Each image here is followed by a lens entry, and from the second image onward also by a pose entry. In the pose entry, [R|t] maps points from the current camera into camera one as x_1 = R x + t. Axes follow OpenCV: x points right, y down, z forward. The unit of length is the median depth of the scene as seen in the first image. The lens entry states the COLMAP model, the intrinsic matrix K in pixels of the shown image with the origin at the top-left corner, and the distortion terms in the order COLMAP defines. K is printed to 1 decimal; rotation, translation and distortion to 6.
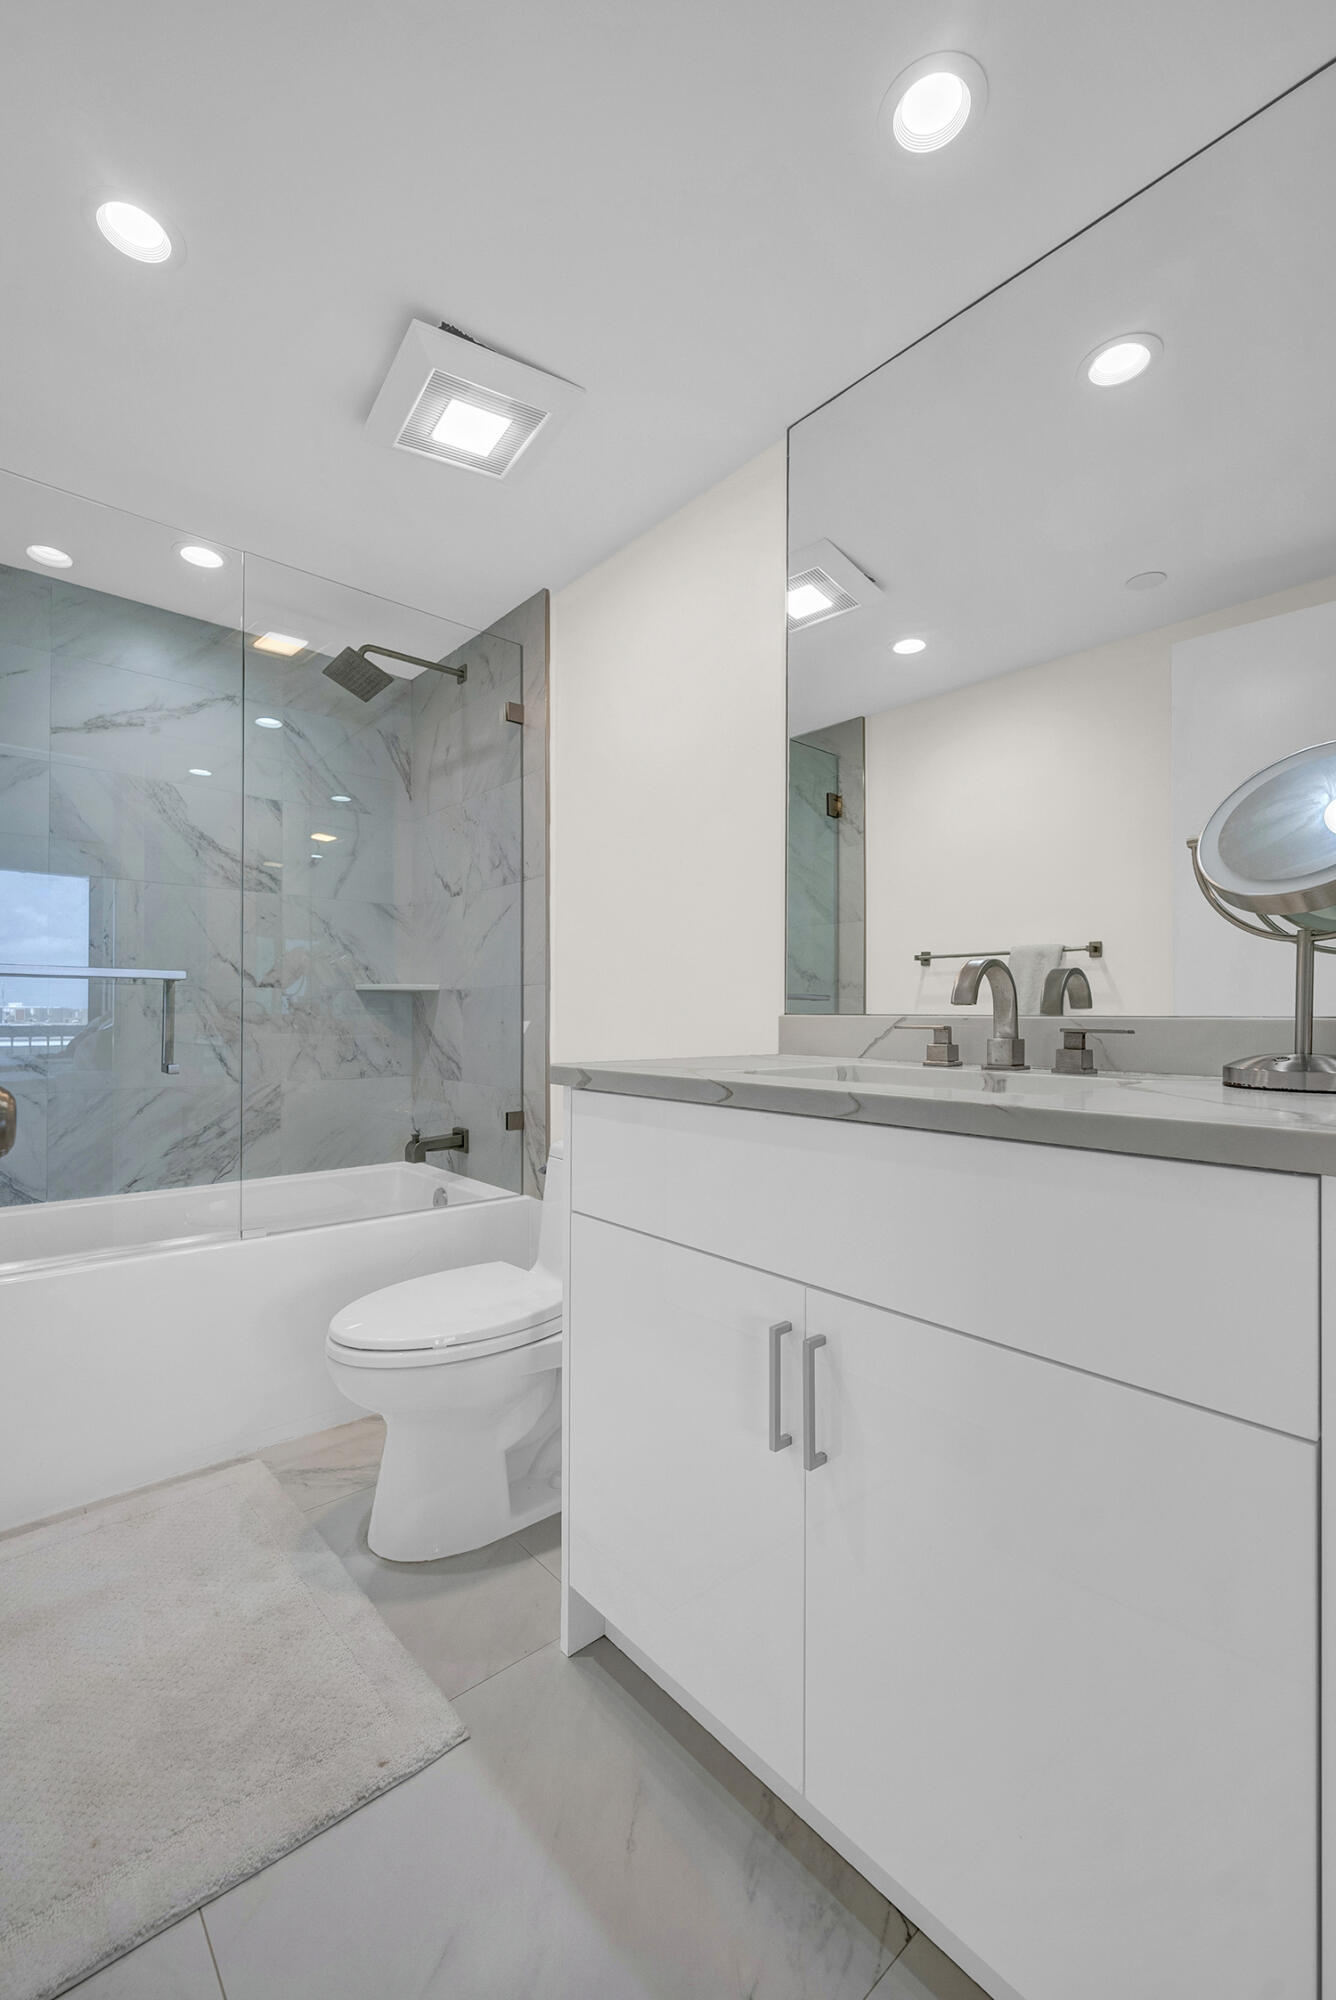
lens RADIAL K [[822.1, 0, 673.6], [0, 822.1, 1007.0], [0, 0, 1]] dist [-0.004795, 0.000991]
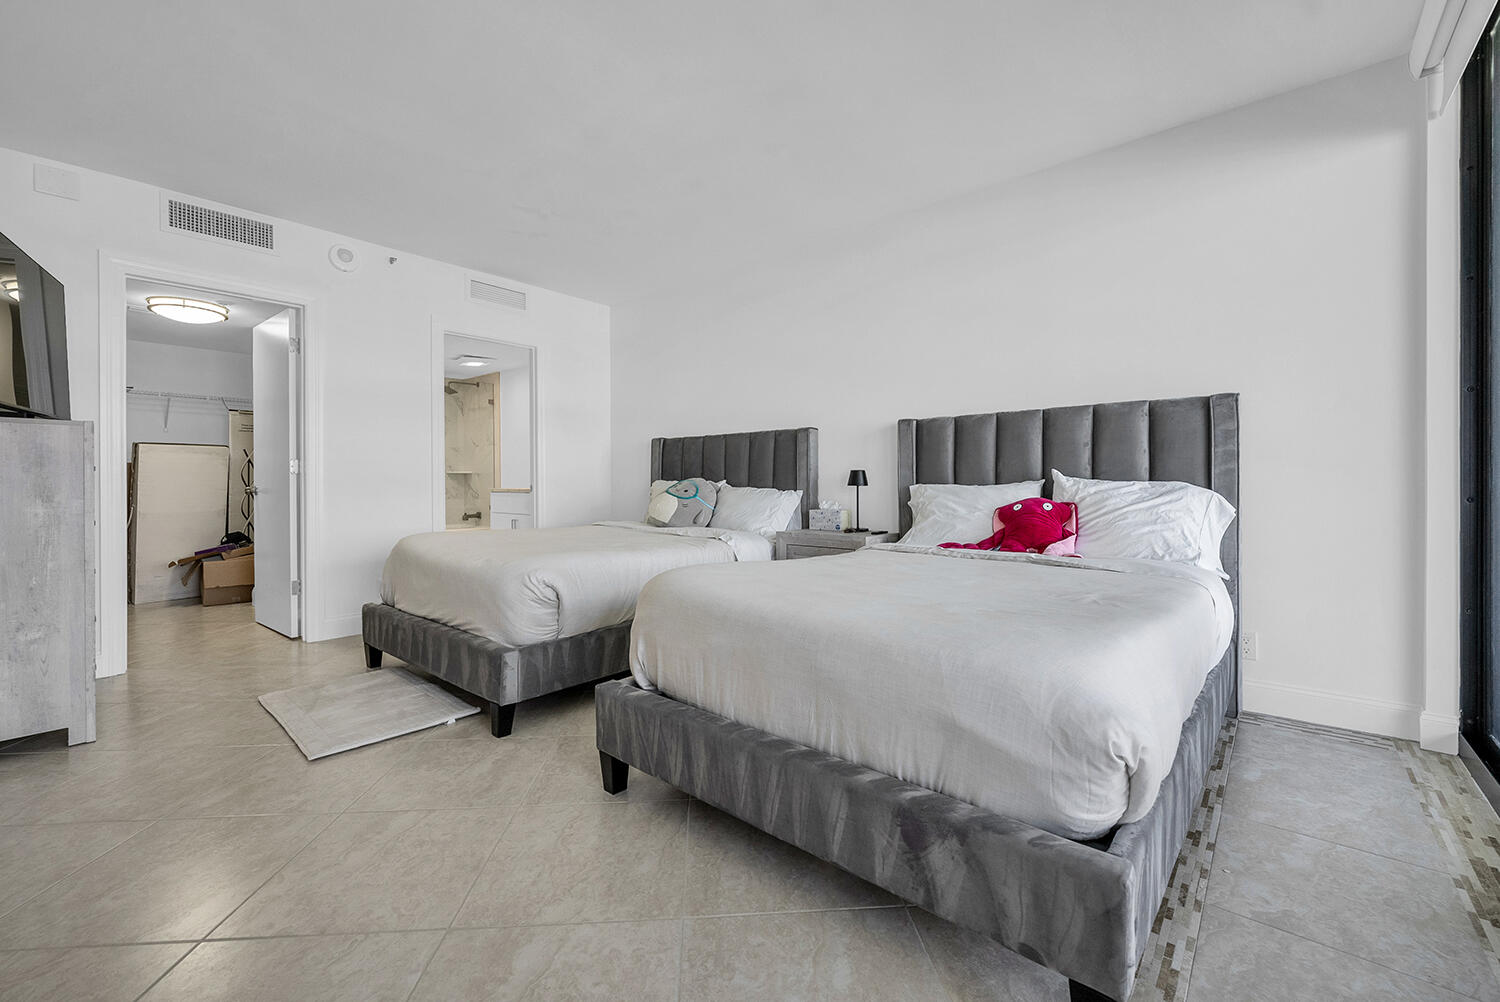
lens RADIAL K [[616.6, 0, 755.8], [0, 616.6, 491.6], [0, 0, 1]] dist [-0.004795, 0.000991]
pose [[0.991793, -0.001336, 0.127850, 0.572945], [0.000218, 0.999962, 0.008753, 0.036617], [-0.127857, -0.008653, 0.991755, -1.742730]]
